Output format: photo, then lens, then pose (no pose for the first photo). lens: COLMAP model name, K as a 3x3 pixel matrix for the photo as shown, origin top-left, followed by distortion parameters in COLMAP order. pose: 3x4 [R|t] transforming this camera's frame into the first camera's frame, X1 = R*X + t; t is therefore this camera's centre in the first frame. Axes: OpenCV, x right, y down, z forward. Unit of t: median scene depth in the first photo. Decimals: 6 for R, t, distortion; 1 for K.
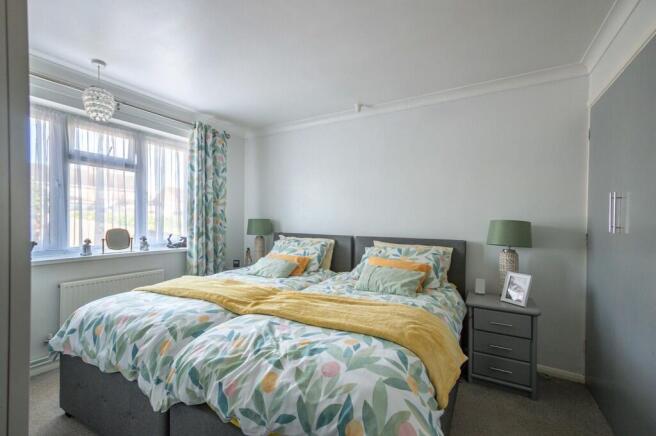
lens RADIAL K [[292.4, 0, 327.4], [0, 292.4, 219.8], [0, 0, 1]] dist [0.001809, 0.000074]
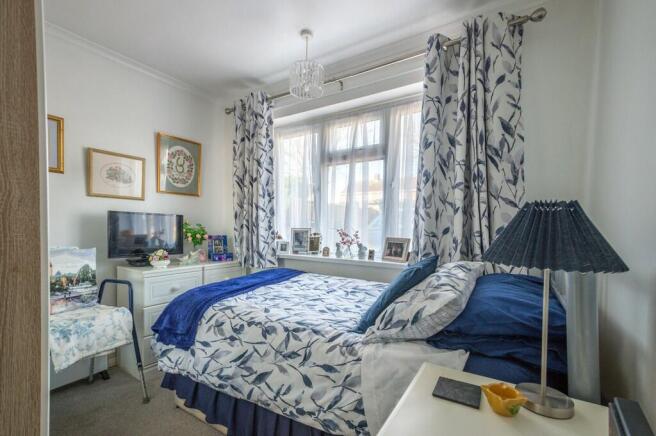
lens RADIAL K [[292.4, 0, 327.7], [0, 292.4, 223.6], [0, 0, 1]] dist [0.001809, 0.000074]
pose [[-0.061597, -0.004320, -0.998092, 0.121140], [-0.004357, 0.999982, -0.004060, 0.012509], [0.998092, 0.004098, -0.061615, 0.926370]]
